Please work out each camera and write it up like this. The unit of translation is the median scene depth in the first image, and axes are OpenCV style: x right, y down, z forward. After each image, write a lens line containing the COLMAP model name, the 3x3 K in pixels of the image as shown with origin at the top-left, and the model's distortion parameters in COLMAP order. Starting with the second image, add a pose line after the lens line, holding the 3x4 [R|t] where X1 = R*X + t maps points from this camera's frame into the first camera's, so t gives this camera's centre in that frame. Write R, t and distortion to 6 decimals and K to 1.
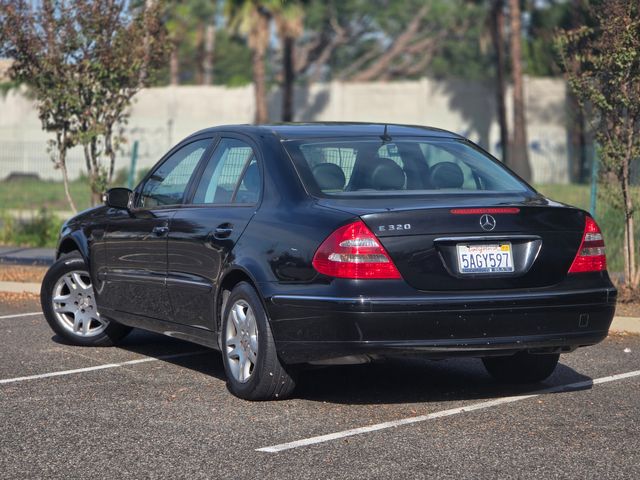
lens RADIAL K [[2115.4, 0, 320.0], [0, 2115.4, 240.0], [0, 0, 1]] dist [0.300695, 0.165594]
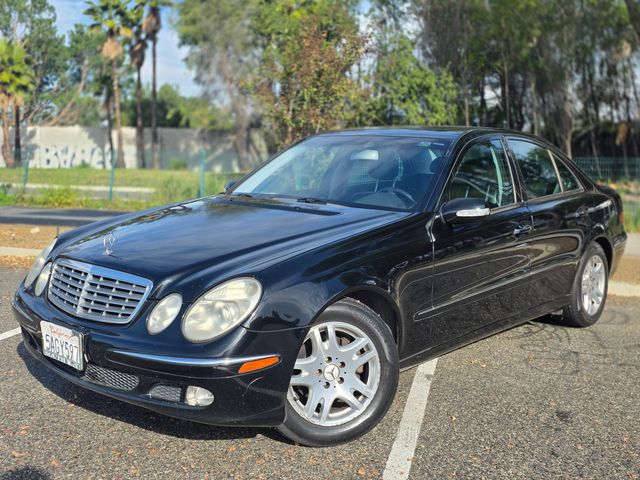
lens RADIAL K [[691.9, 0, 321.3], [0, 691.9, 232.5], [0, 0, 1]] dist [0.048320, -0.027037]
pose [[0.919702, -0.024895, 0.391827, -0.053651], [-0.000888, 0.997853, 0.065485, -0.019657], [-0.392616, -0.060574, 0.917706, 0.599017]]
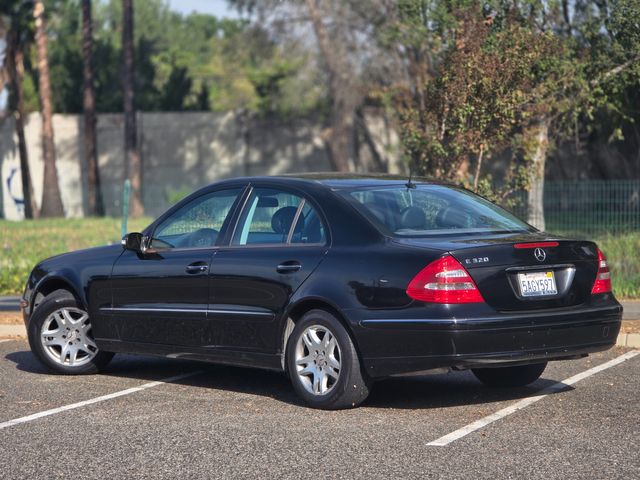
lens RADIAL K [[2115.4, 0, 320.0], [0, 2115.4, 240.0], [0, 0, 1]] dist [0.300695, 0.165594]
pose [[0.959670, -0.024190, 0.280087, -0.297183], [0.028291, 0.999543, -0.010606, -0.005491], [-0.279702, 0.018103, 0.959916, -0.112545]]
